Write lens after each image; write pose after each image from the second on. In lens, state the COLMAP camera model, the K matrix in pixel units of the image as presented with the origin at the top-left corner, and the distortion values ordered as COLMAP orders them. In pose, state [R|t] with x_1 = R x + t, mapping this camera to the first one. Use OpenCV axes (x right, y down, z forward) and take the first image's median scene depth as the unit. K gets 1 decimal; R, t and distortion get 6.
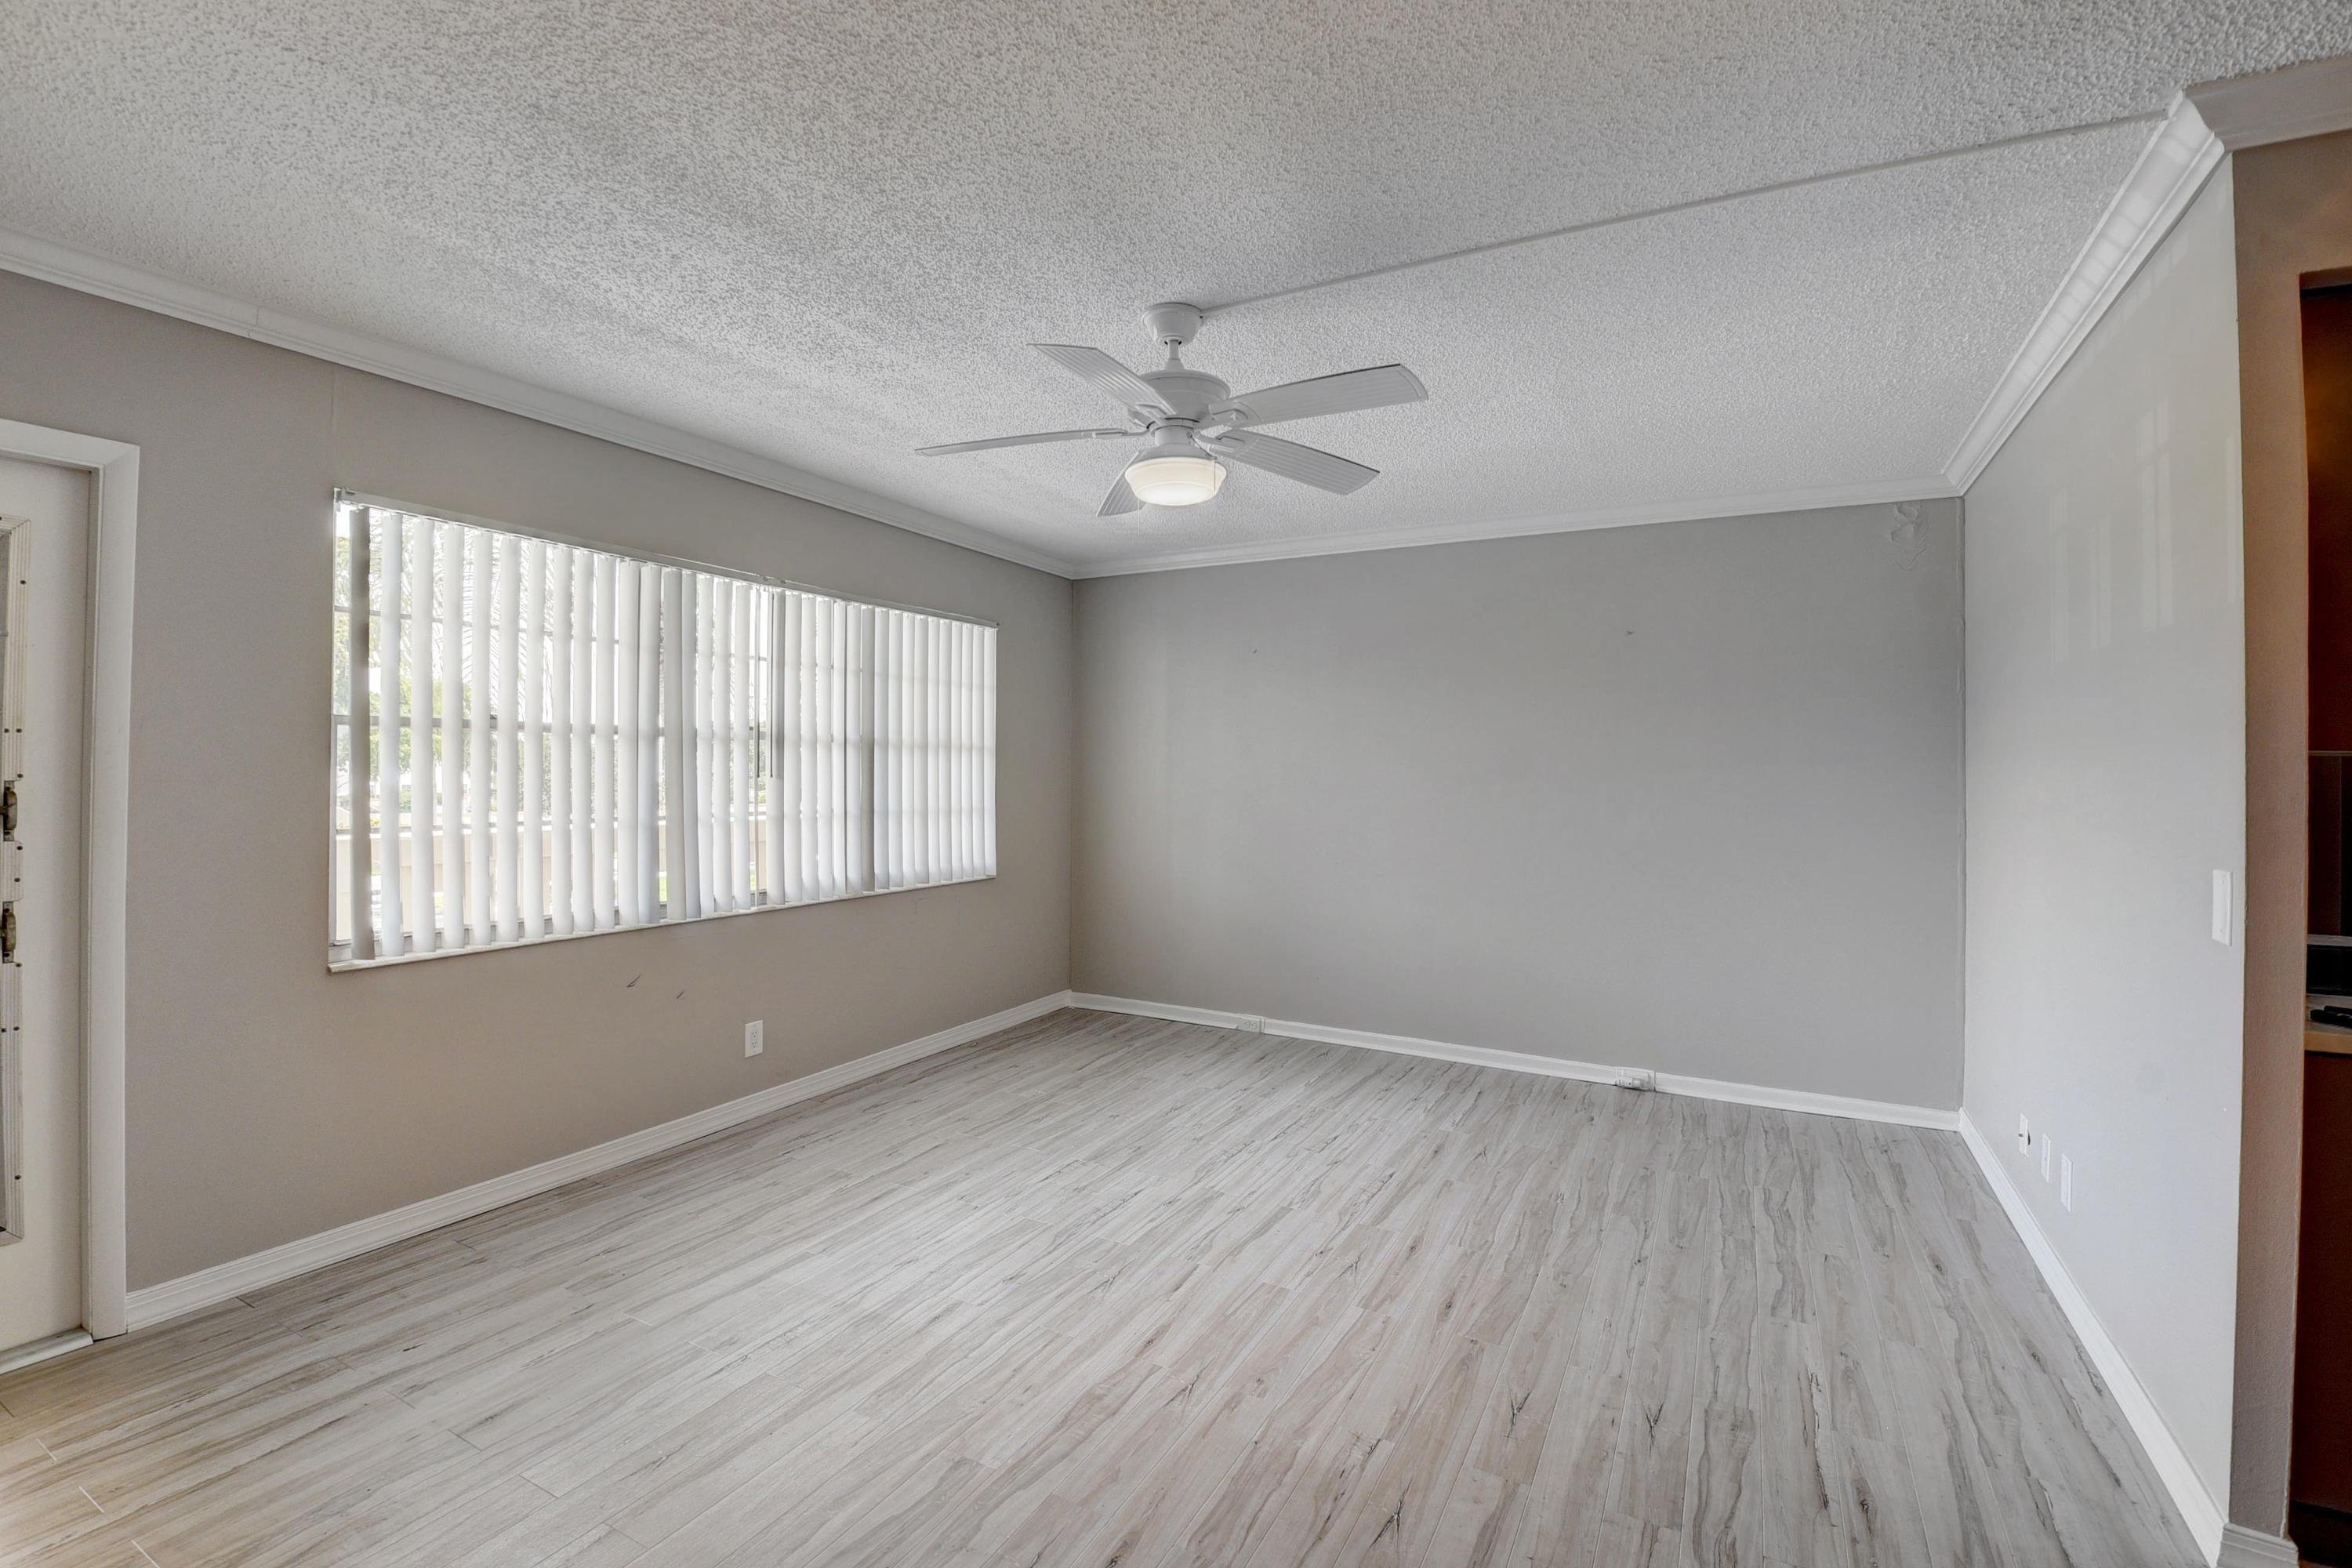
lens RADIAL K [[1041.2, 0, 1168.5], [0, 1041.2, 763.1], [0, 0, 1]] dist [0.021922, -0.032056]
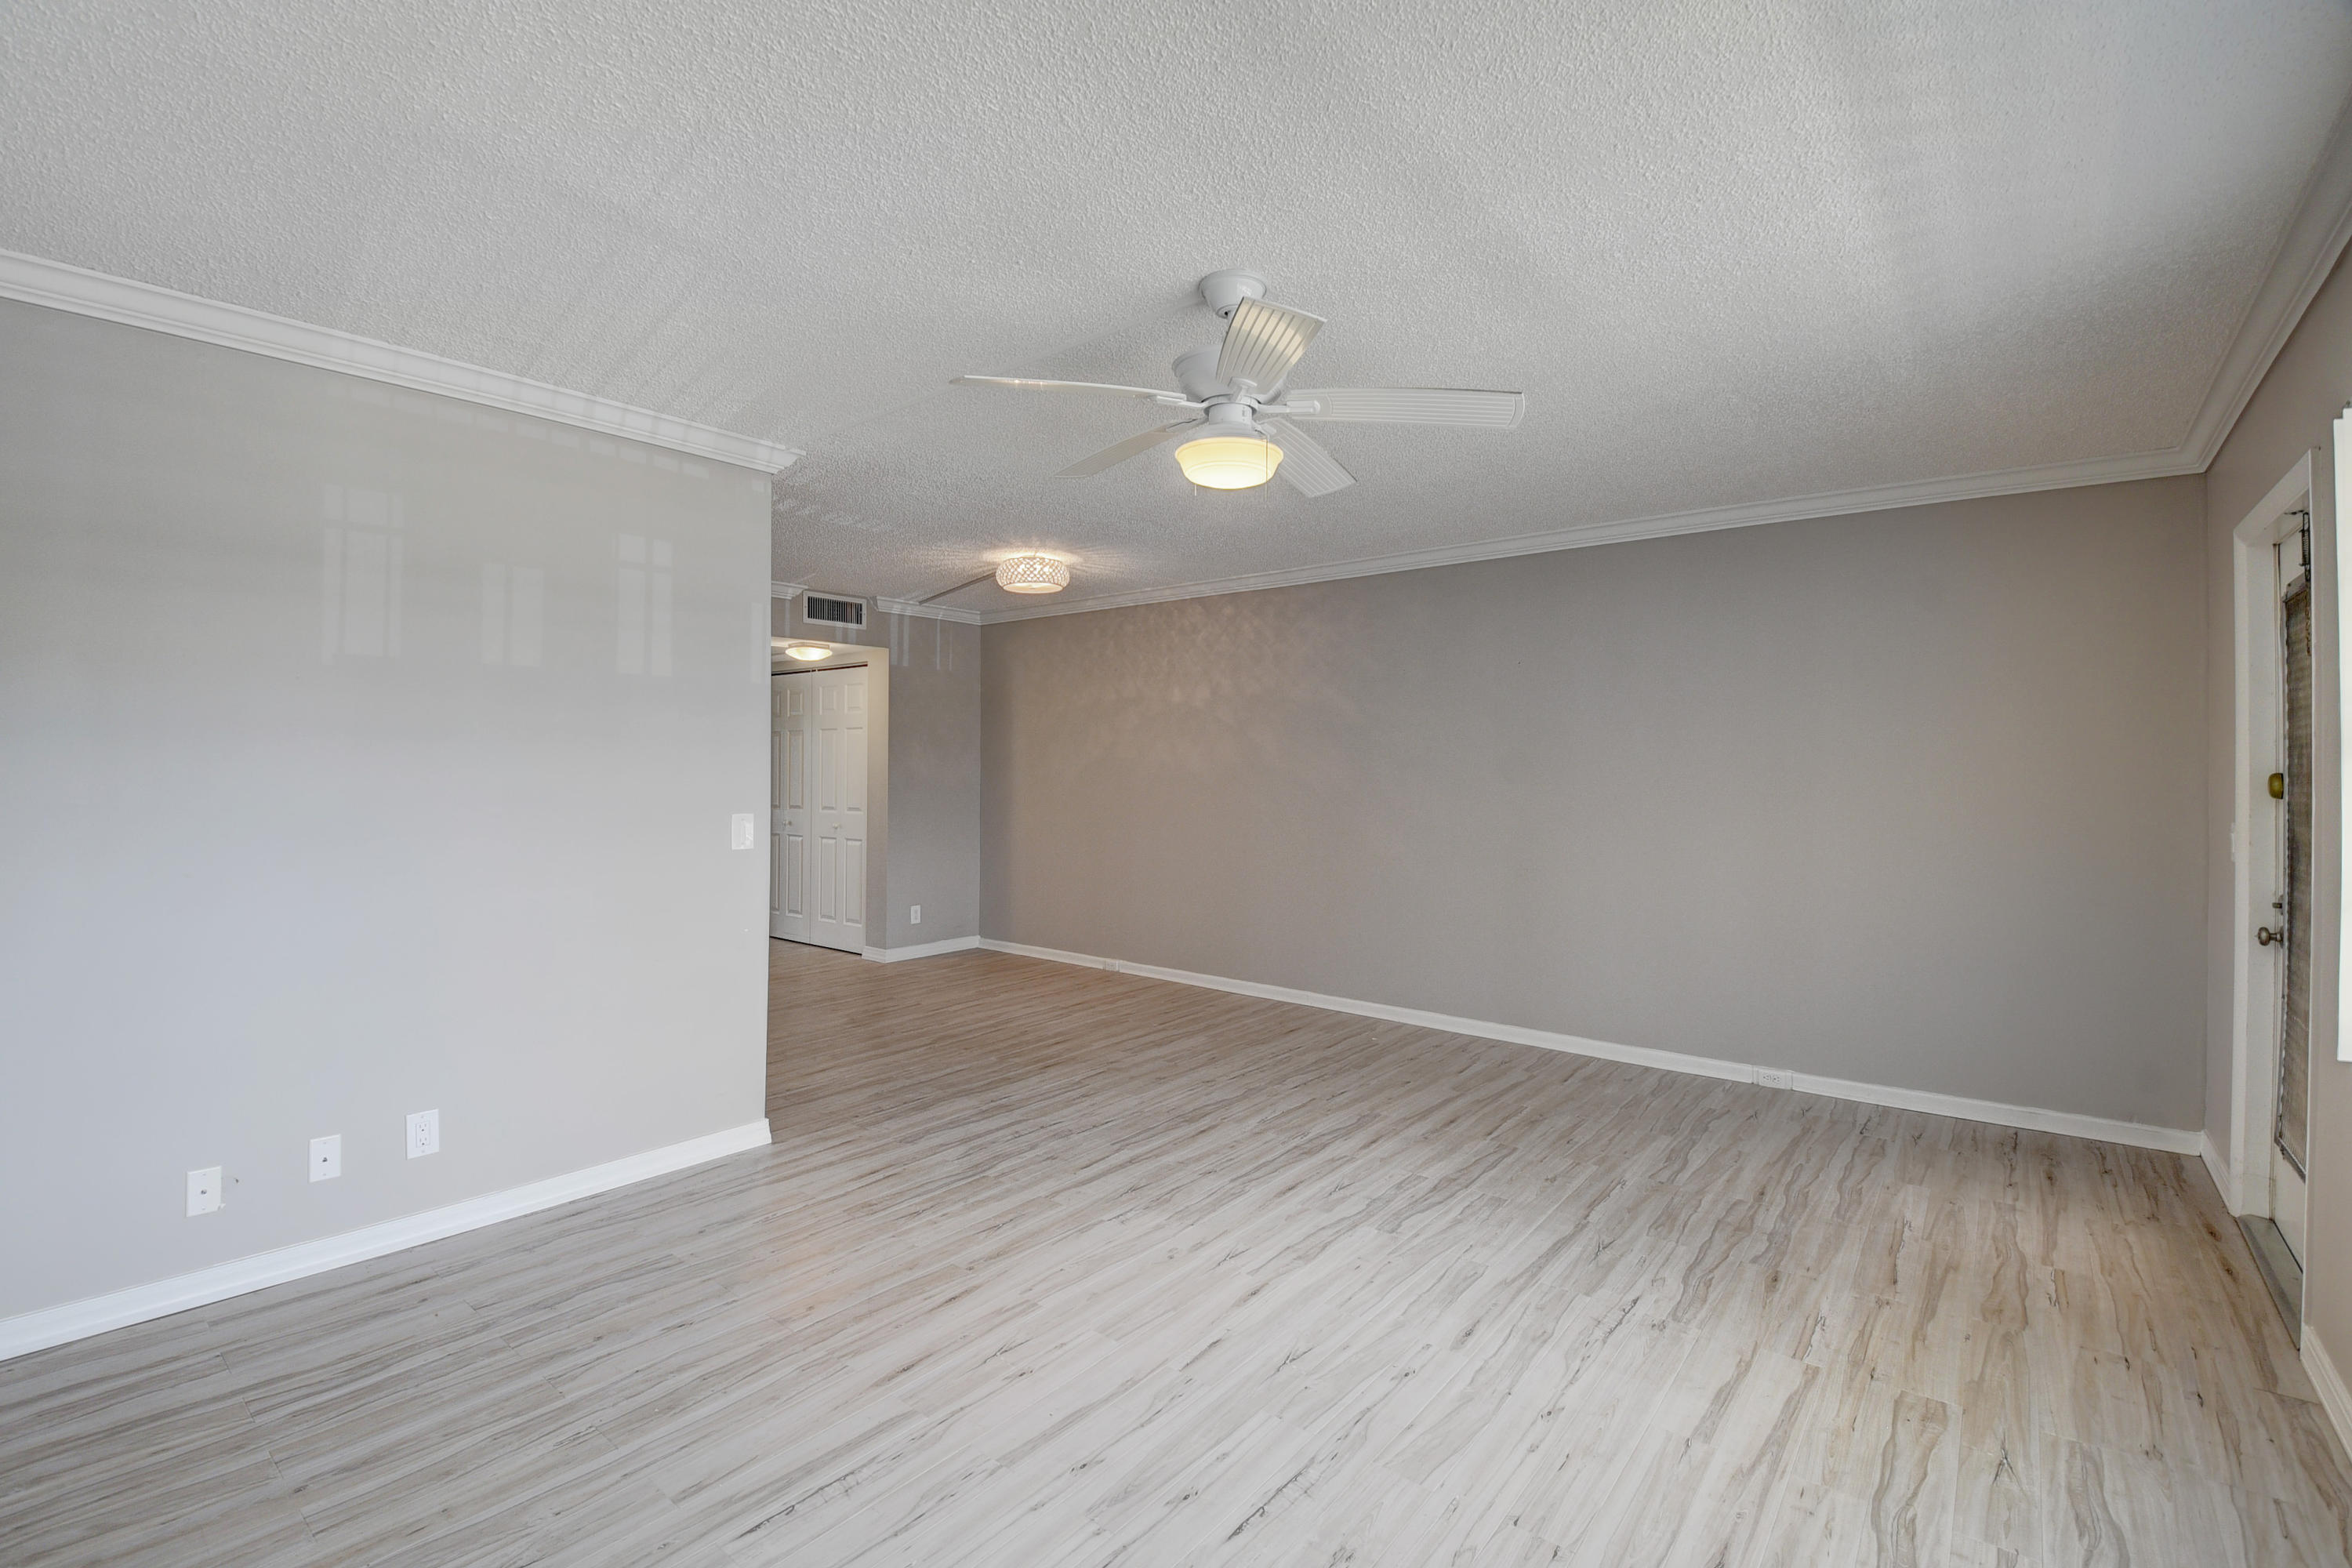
lens RADIAL K [[1041.2, 0, 1168.5], [0, 1041.2, 763.1], [0, 0, 1]] dist [0.021922, -0.032056]
pose [[-0.983442, -0.011432, 0.180861, -0.096958], [-0.012606, 0.999906, -0.005348, 0.004189], [-0.180782, -0.007540, -0.983494, 1.674835]]
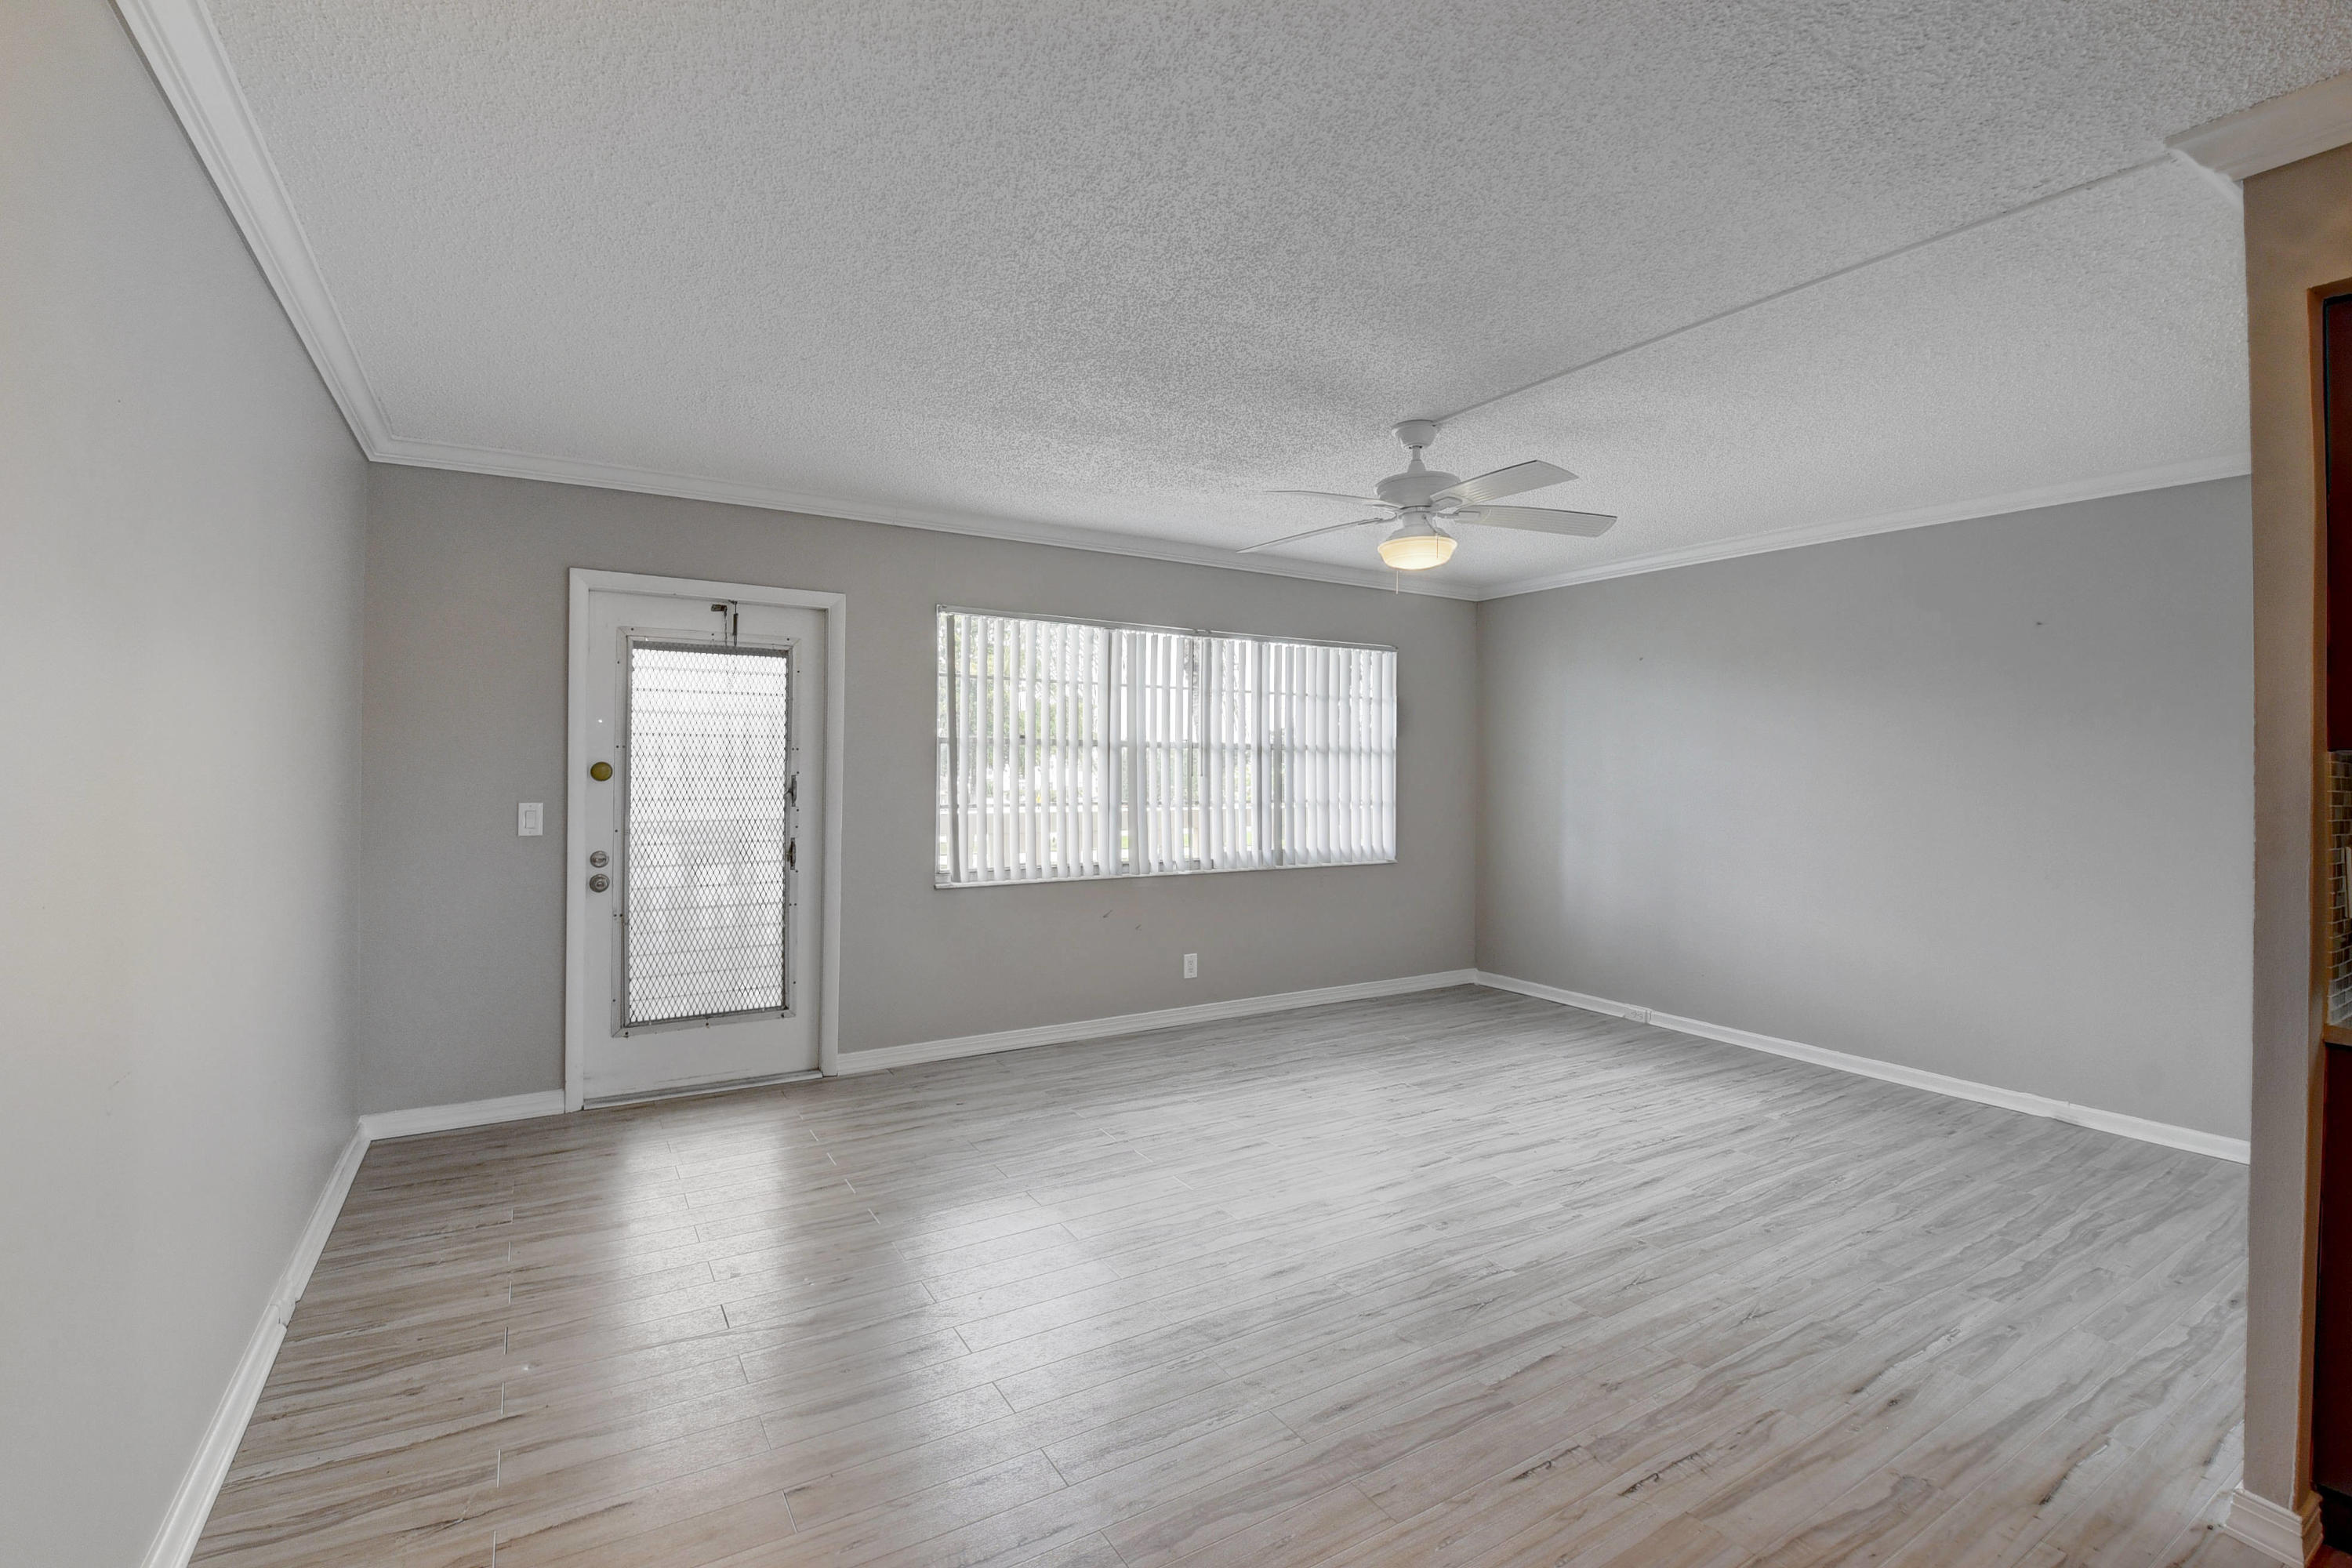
lens RADIAL K [[1041.2, 0, 1168.5], [0, 1041.2, 763.1], [0, 0, 1]] dist [0.021922, -0.032056]
pose [[0.866494, -0.001454, -0.499186, 0.338918], [-0.000431, 0.999993, -0.003661, 0.001993], [0.499188, 0.003388, 0.866487, -0.260879]]
